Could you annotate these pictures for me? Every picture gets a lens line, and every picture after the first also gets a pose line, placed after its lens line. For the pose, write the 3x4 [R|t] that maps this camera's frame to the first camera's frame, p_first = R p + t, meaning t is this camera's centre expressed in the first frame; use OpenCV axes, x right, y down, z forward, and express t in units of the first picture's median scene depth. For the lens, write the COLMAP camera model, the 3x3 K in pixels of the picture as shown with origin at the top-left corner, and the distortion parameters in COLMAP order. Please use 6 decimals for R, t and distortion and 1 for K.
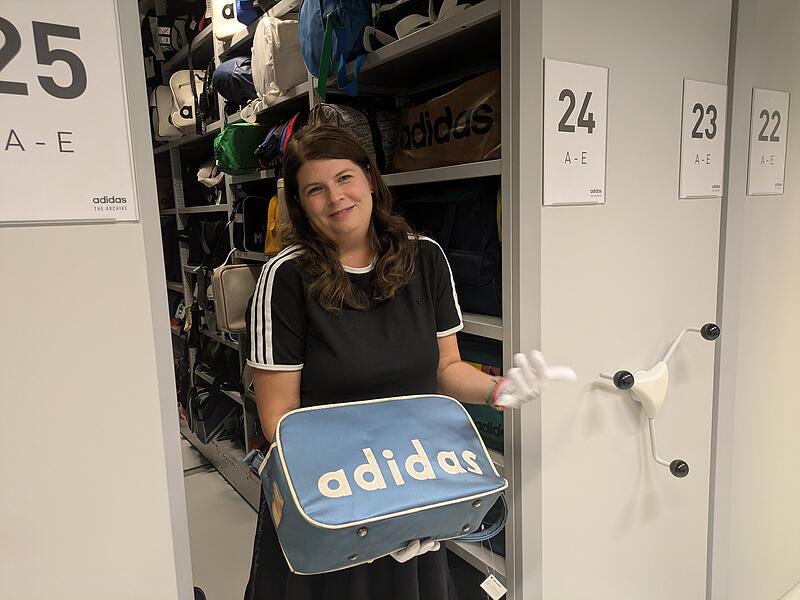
lens RADIAL K [[579.8, 0, 400.0], [0, 579.8, 300.0], [0, 0, 1]] dist [0.003867, 0.000388]
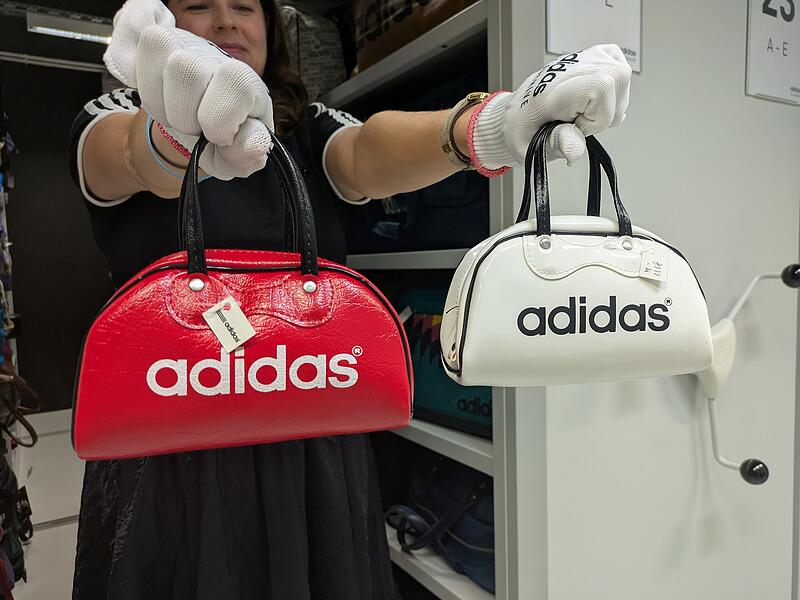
lens RADIAL K [[621.9, 0, 400.0], [0, 621.9, 300.0], [0, 0, 1]] dist [-0.010476, 0.002290]
pose [[0.998941, 0.015889, -0.043170, 0.088544], [-0.018652, 0.997752, -0.064362, 0.137441], [0.042050, 0.065099, 0.996992, 0.231767]]
